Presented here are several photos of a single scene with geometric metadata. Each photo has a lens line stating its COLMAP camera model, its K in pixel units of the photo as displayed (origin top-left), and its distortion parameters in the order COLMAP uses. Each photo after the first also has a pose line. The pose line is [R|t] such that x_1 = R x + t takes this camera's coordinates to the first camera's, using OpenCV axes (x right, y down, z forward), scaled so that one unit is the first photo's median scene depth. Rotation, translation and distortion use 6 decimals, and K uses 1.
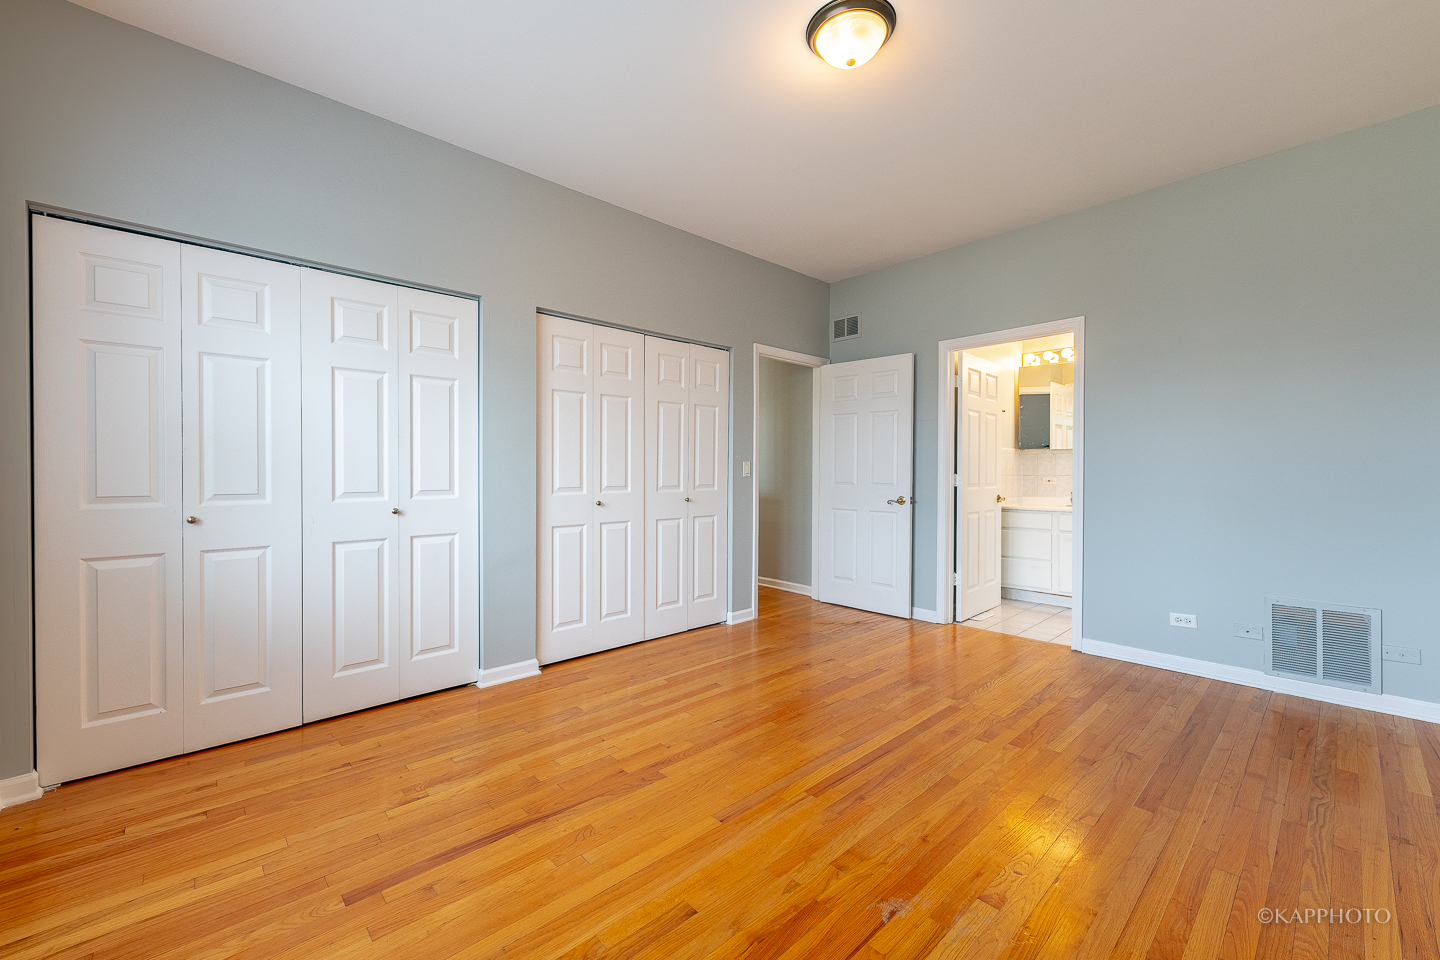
lens RADIAL K [[582.5, 0, 734.1], [0, 582.5, 475.8], [0, 0, 1]] dist [-0.001012, -0.000769]
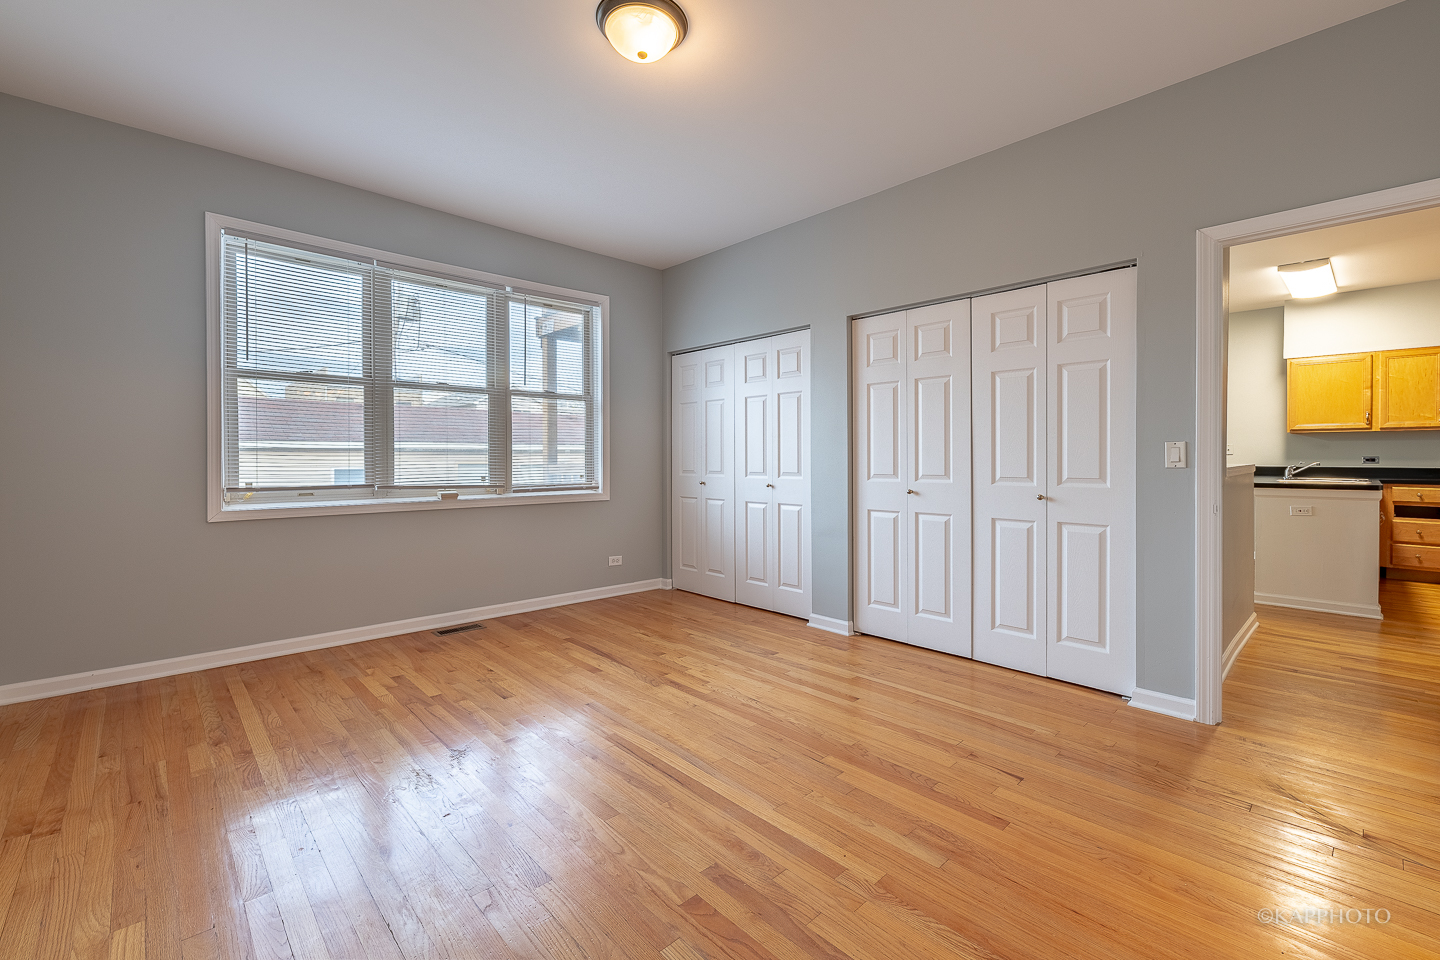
lens RADIAL K [[622.6, 0, 786.3], [0, 622.6, 460.5], [0, 0, 1]] dist [-0.001718, -0.000166]
pose [[0.037718, -0.001748, -0.999287, 0.983776], [-0.008001, 0.999966, -0.002052, -0.001298], [0.999256, 0.008073, 0.037703, 0.924027]]
